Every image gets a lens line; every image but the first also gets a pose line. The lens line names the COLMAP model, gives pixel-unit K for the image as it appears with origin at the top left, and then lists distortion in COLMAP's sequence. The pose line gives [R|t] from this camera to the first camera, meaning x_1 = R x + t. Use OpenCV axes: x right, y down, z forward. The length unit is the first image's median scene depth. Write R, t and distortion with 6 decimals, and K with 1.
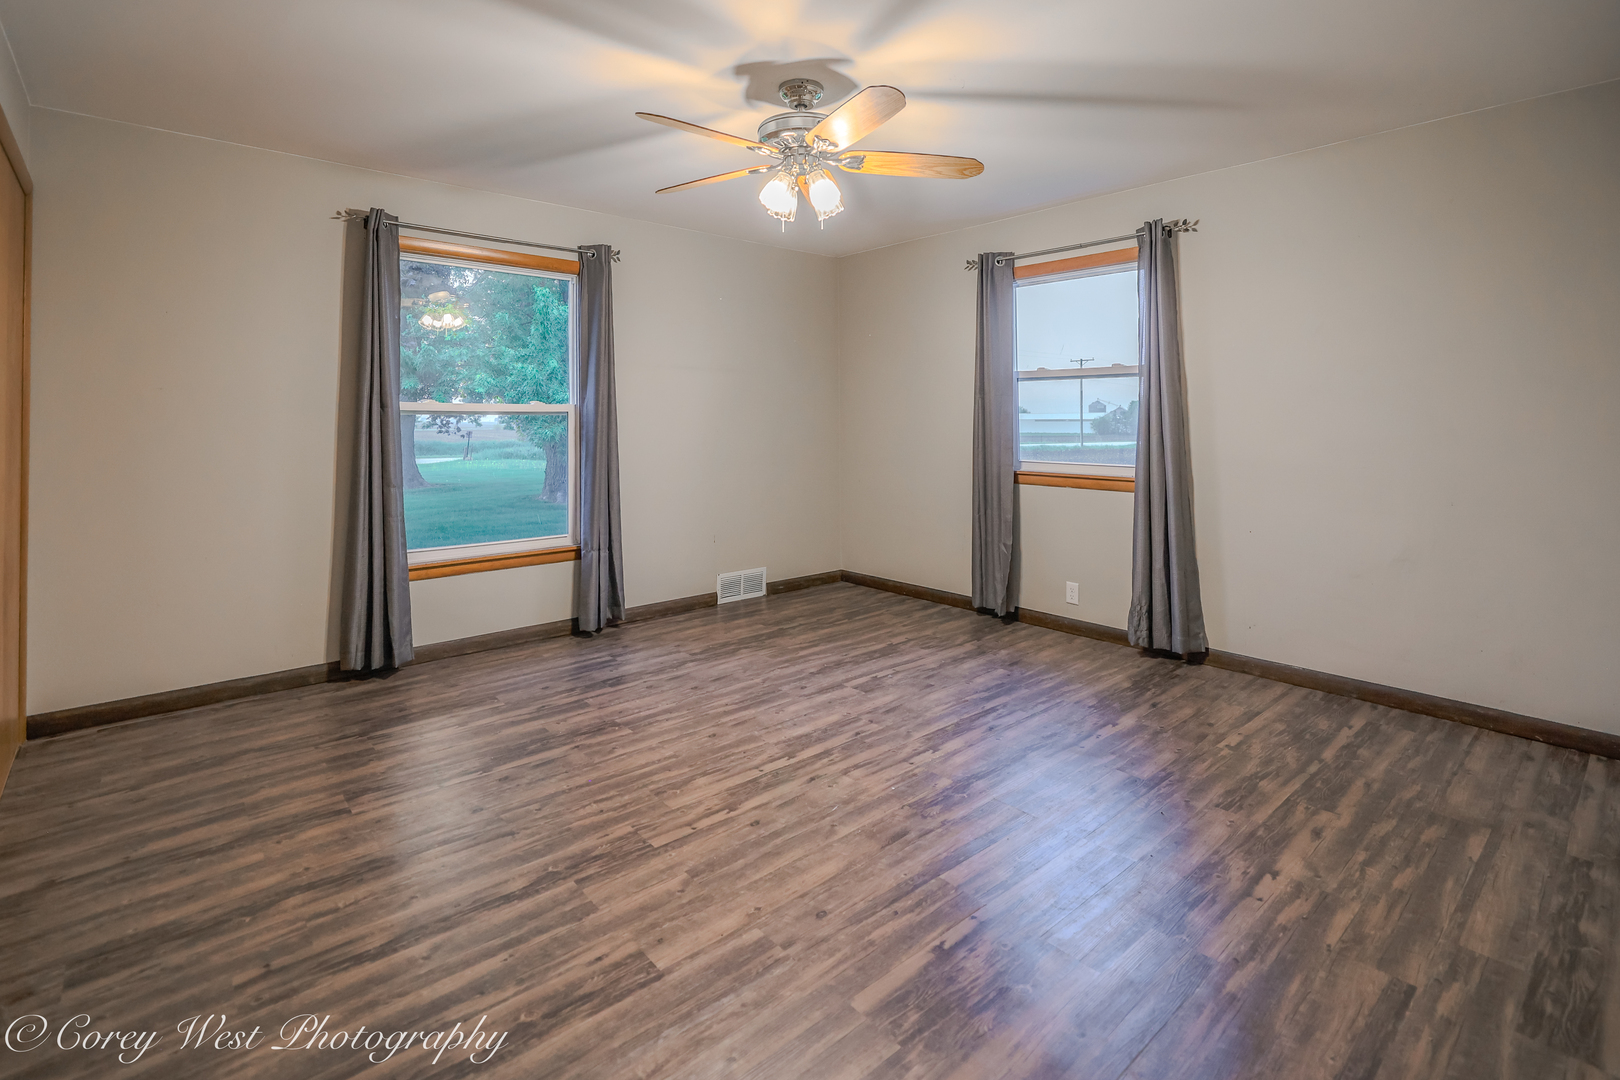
lens RADIAL K [[729.5, 0, 800.6], [0, 729.5, 533.6], [0, 0, 1]] dist [-0.000938, -0.000196]
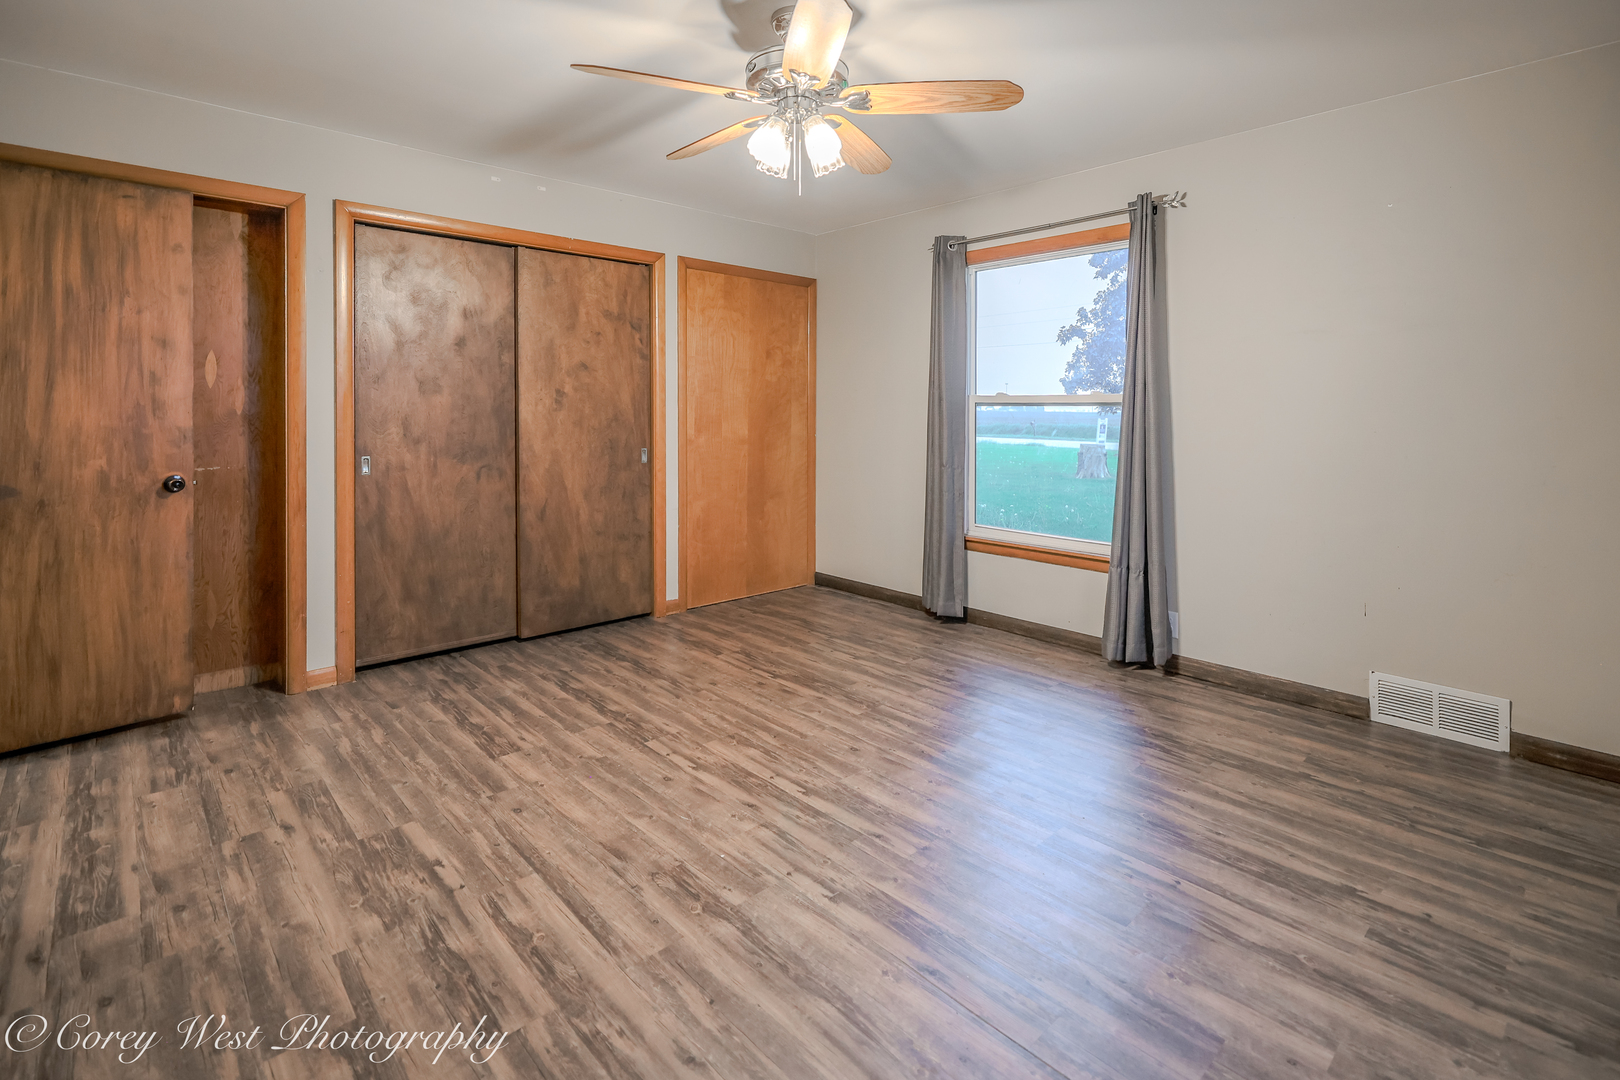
lens RADIAL K [[729.5, 0, 800.6], [0, 729.5, 533.6], [0, 0, 1]] dist [-0.000938, -0.000196]
pose [[0.063129, 0.169059, -0.983582, 0.922572], [-0.159903, 0.974529, 0.157240, -0.158065], [0.985112, 0.147351, 0.088554, 1.000985]]
